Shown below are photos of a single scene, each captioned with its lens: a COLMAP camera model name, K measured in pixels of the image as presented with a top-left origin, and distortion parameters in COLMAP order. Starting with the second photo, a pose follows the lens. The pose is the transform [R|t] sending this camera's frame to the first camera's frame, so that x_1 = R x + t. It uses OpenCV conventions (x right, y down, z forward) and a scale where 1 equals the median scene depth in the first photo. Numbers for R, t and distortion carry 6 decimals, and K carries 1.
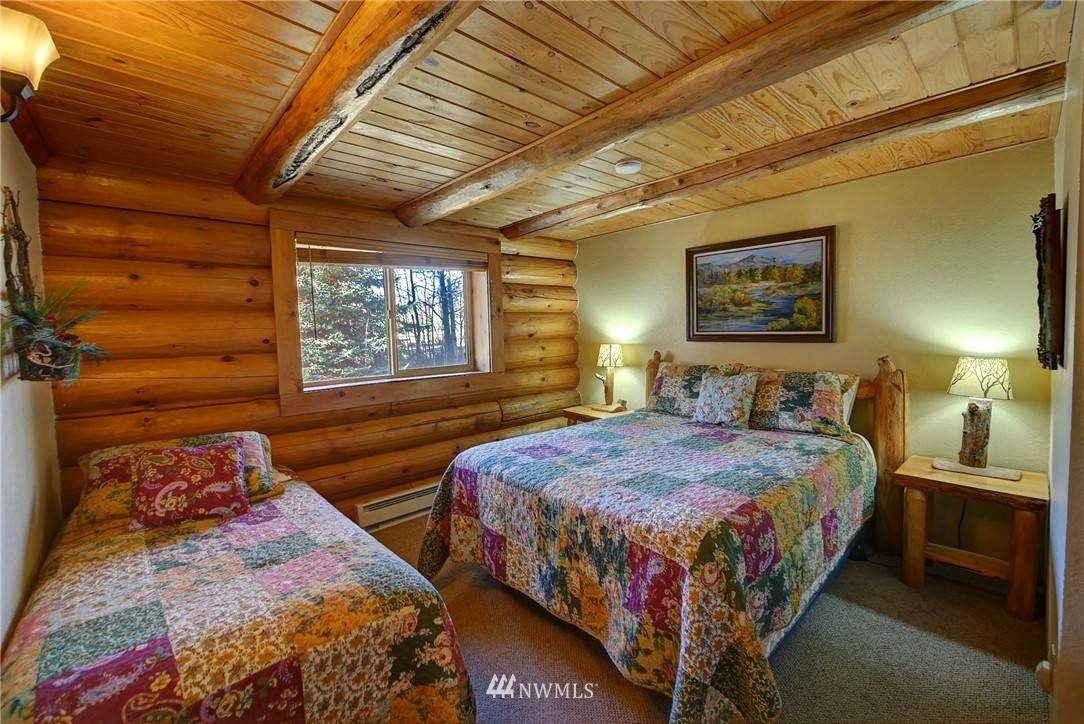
lens RADIAL K [[453.3, 0, 543.2], [0, 453.3, 344.4], [0, 0, 1]] dist [-0.001821, -0.000037]
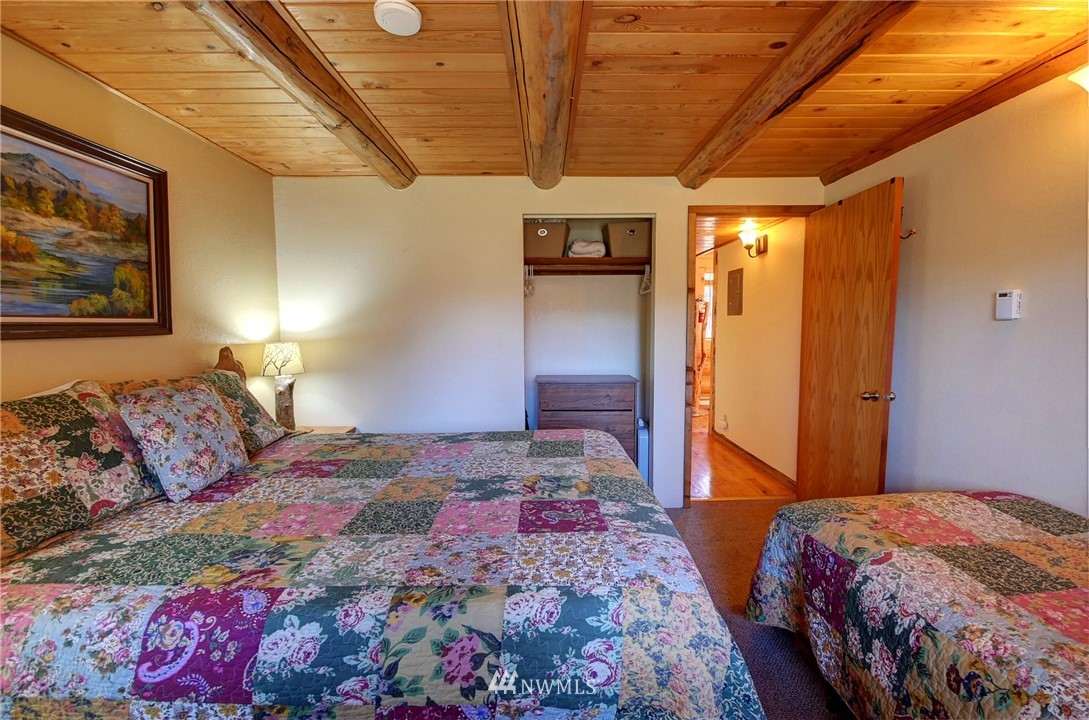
lens RADIAL K [[453.5, 0, 547.3], [0, 453.5, 348.2], [0, 0, 1]] dist [-0.008253, 0.000204]
pose [[-0.744468, -0.014505, 0.667501, -0.266318], [0.043304, 0.996610, 0.069953, -0.005643], [-0.666252, 0.080983, -0.741316, 1.050415]]
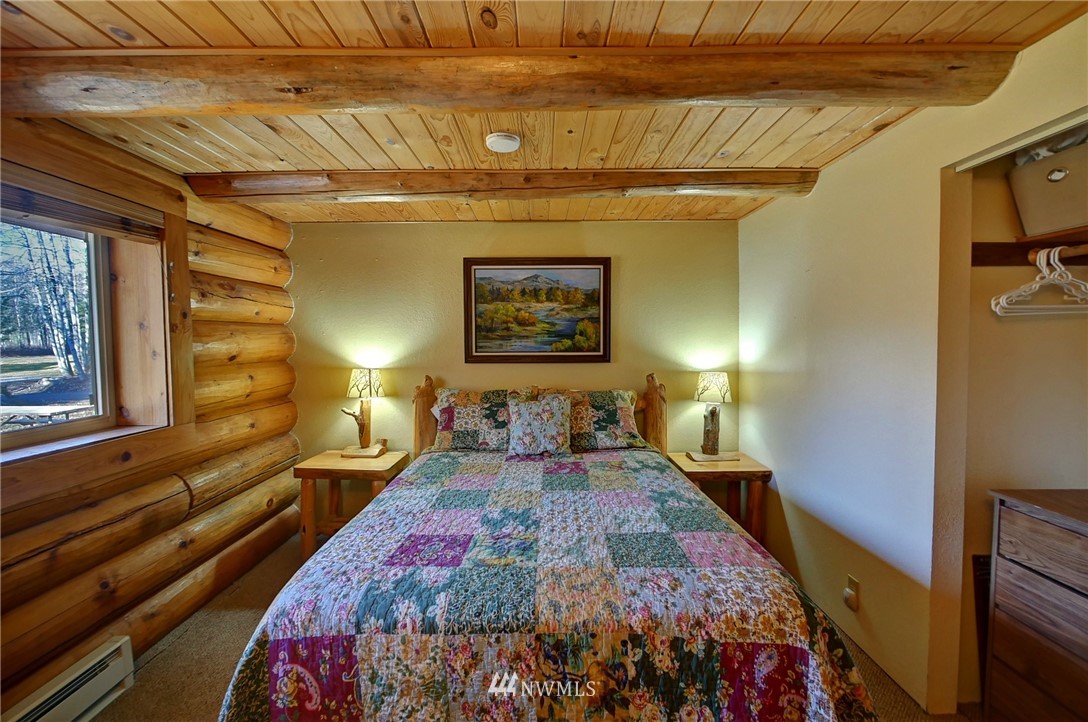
lens RADIAL K [[453.1, 0, 546.8], [0, 453.1, 349.2], [0, 0, 1]] dist [-0.008253, 0.000204]
pose [[0.669264, 0.000835, 0.743024, -0.266403], [0.017835, 0.999693, -0.017188, -0.018507], [-0.742811, 0.024755, 0.669044, 0.344726]]
